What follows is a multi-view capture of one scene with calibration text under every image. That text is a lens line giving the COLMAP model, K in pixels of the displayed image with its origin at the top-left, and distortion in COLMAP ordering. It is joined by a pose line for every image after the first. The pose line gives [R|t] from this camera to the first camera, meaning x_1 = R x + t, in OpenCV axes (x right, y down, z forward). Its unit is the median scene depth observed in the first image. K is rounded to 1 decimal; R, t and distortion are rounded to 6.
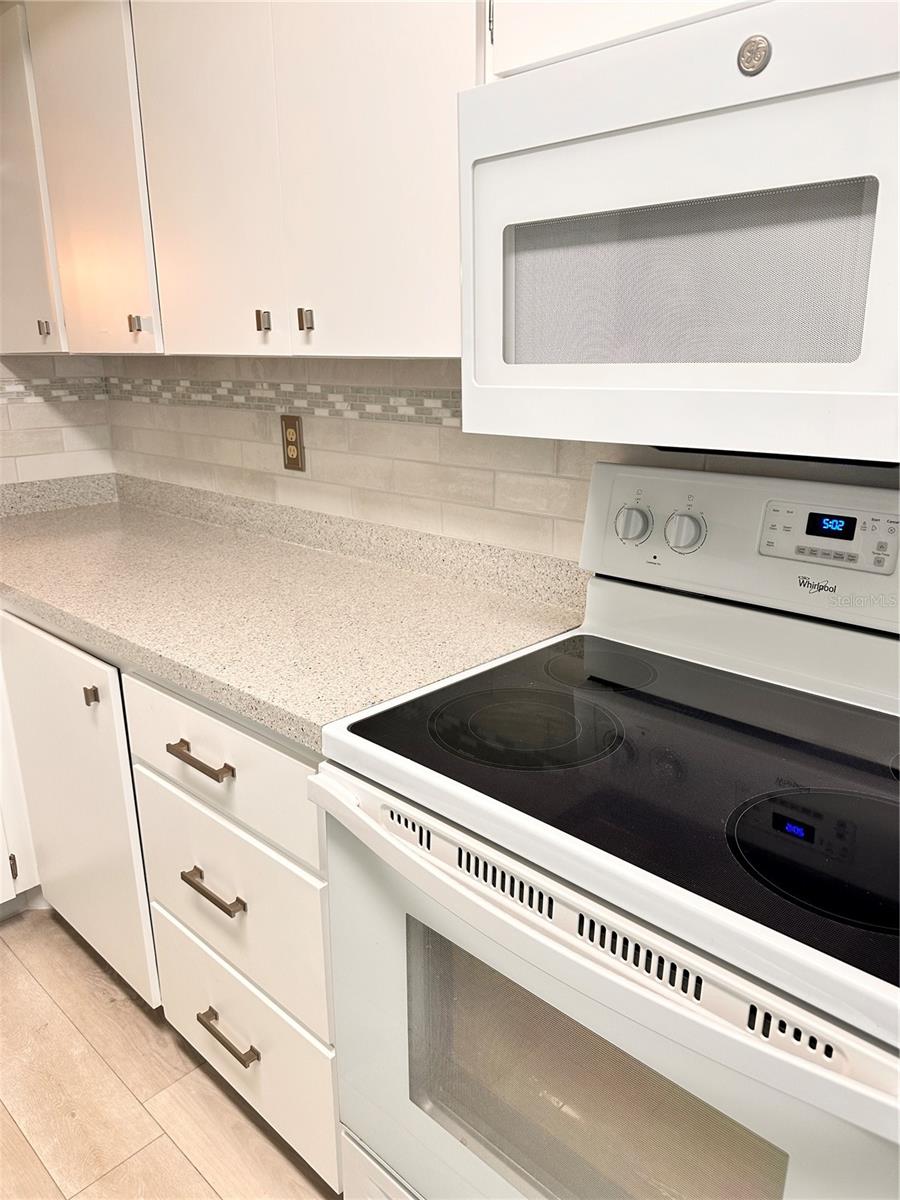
lens RADIAL K [[853.7, 0, 457.6], [0, 853.7, 613.1], [0, 0, 1]] dist [0.085886, -0.114762]
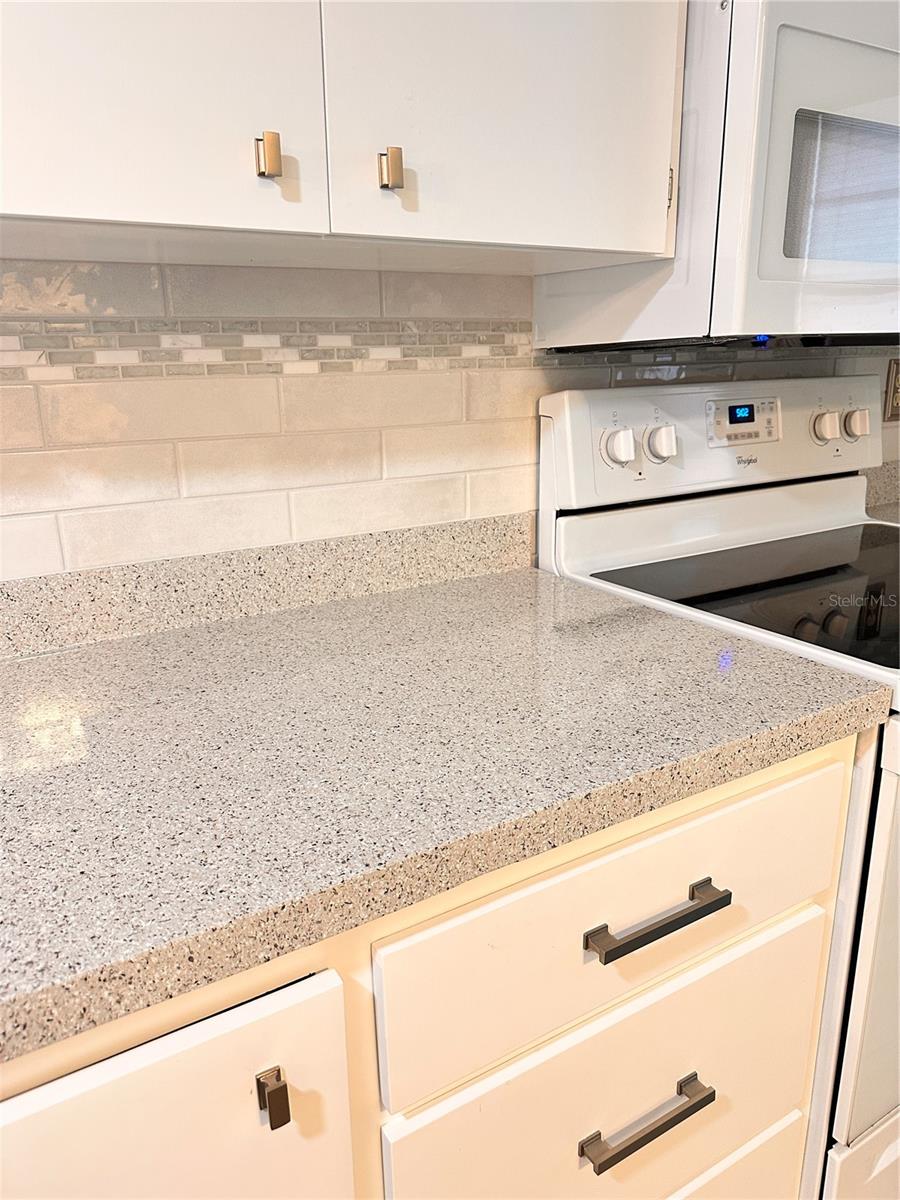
lens RADIAL K [[853.7, 0, 457.6], [0, 853.7, 613.1], [0, 0, 1]] dist [0.085886, -0.114762]
pose [[0.256468, -0.283582, 0.924016, -0.553921], [0.297473, 0.932748, 0.203695, -0.123271], [-0.919638, 0.222628, 0.323578, 0.605551]]
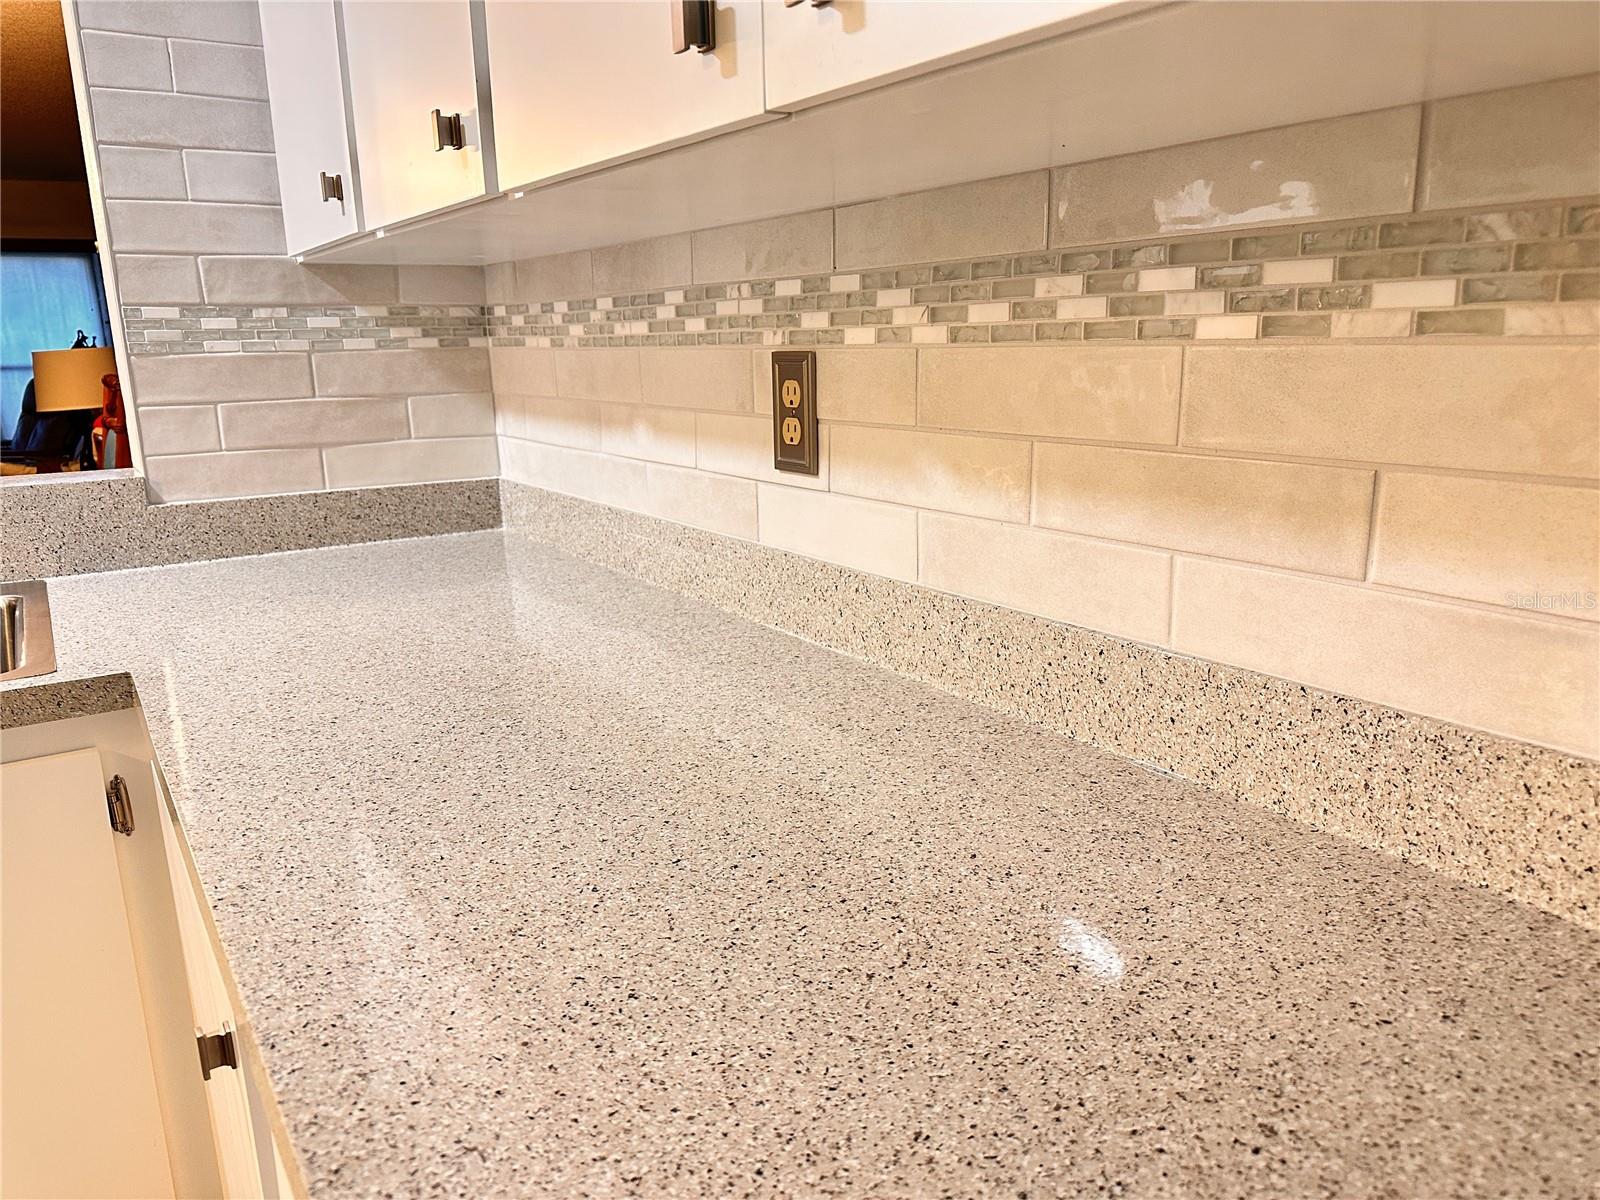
lens RADIAL K [[1138.3, 0, 795.6], [0, 1138.3, 607.4], [0, 0, 1]] dist [0.085886, -0.114762]
pose [[0.974898, 0.038167, -0.219359, -0.059002], [-0.050908, 0.997311, -0.052726, -0.067321], [0.216756, 0.062570, 0.974219, 0.444173]]
